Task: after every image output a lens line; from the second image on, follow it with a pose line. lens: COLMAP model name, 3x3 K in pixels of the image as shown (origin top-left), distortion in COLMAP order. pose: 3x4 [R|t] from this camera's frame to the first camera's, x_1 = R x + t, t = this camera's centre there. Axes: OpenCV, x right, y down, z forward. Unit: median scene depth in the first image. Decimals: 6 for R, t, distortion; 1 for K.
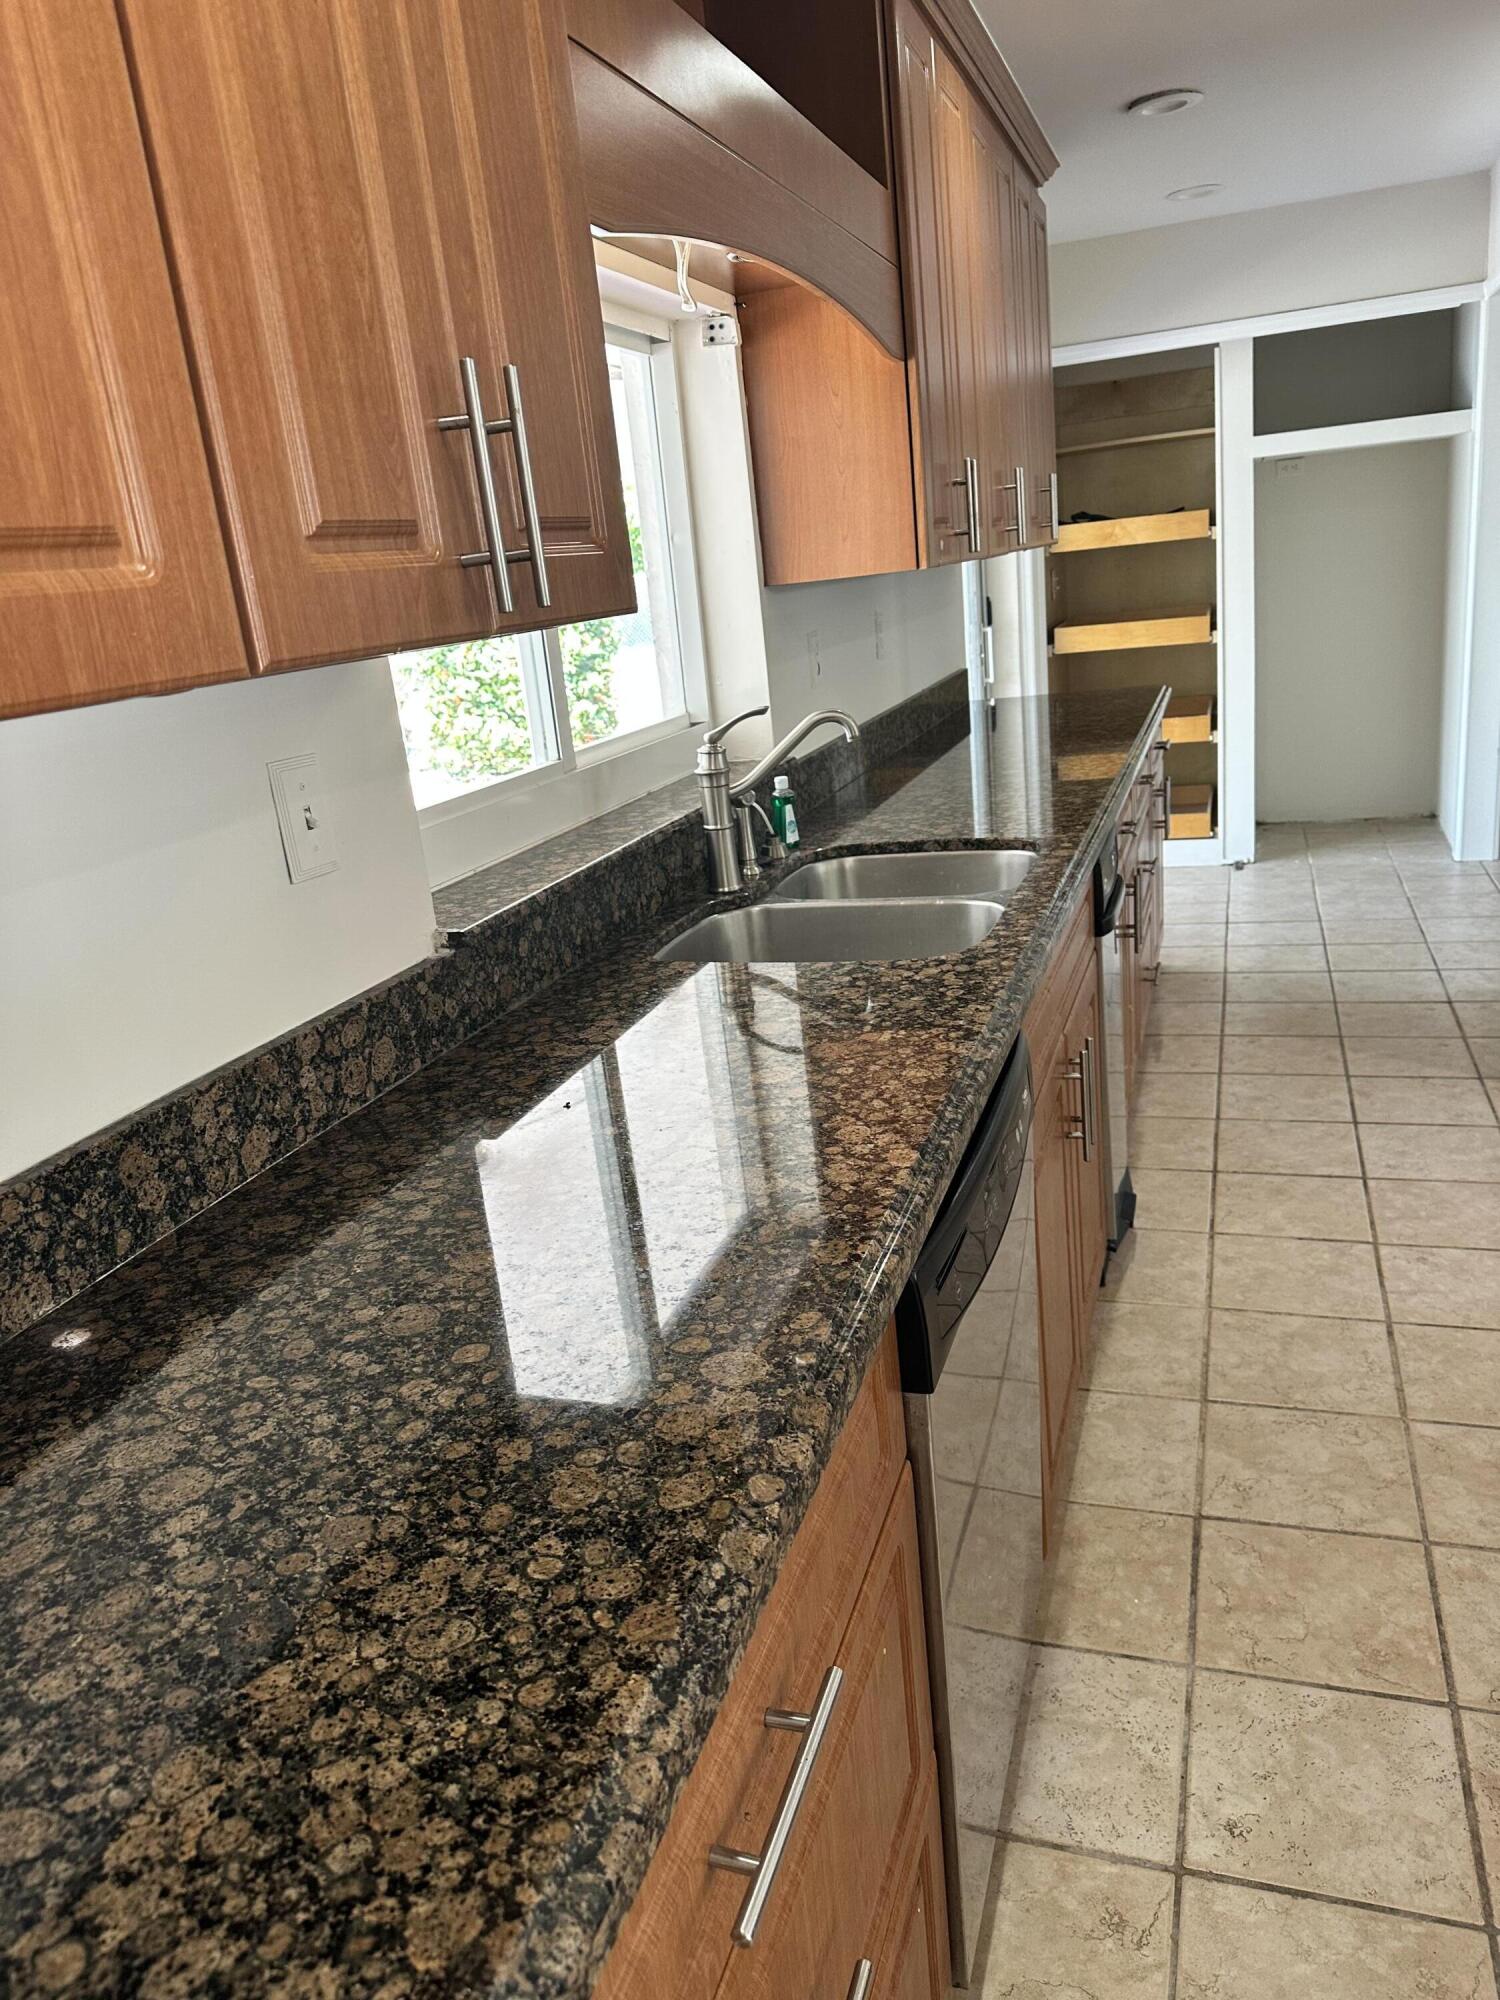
lens RADIAL K [[1415.3, 0, 717.3], [0, 1415.3, 998.4], [0, 0, 1]] dist [0.051120, -0.063614]
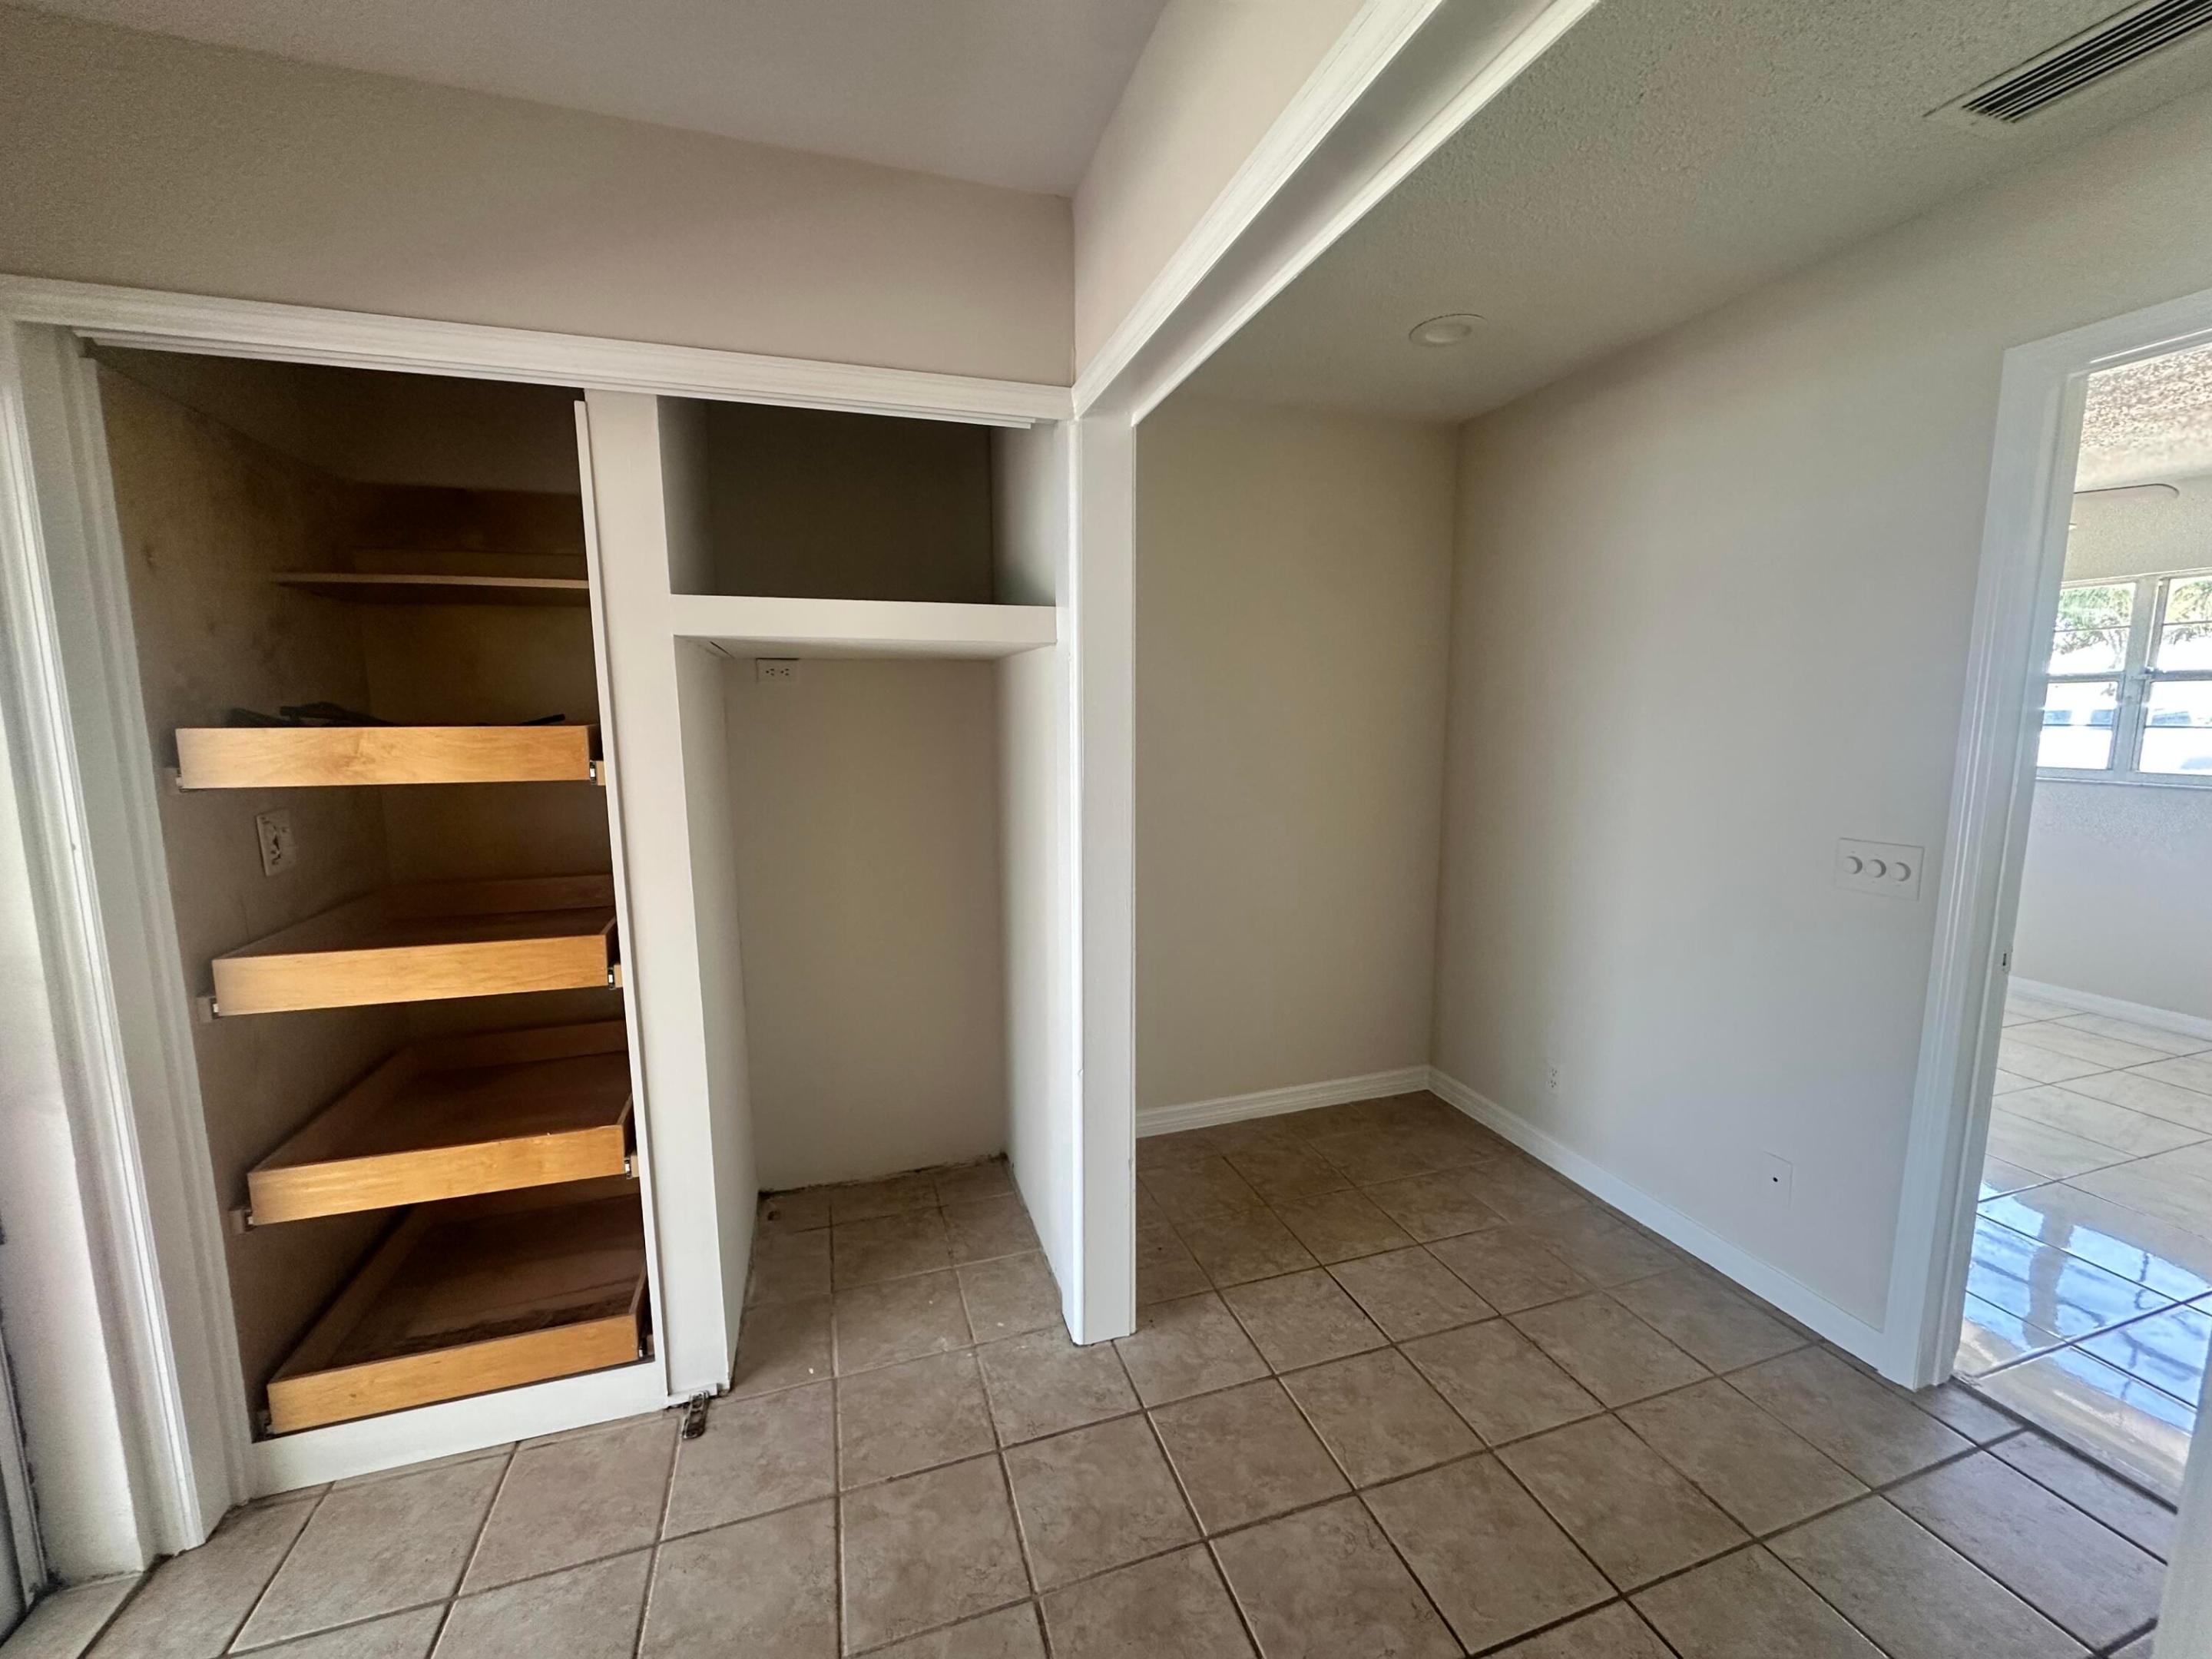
lens RADIAL K [[884.0, 0, 1106.0], [0, 884.0, 829.5], [0, 0, 1]] dist [-0.004346, 0.000328]
pose [[0.791021, 0.023731, 0.611328, 0.294484], [0.096342, 0.981948, -0.162780, -0.237180], [-0.604155, 0.187659, 0.774455, 0.656250]]
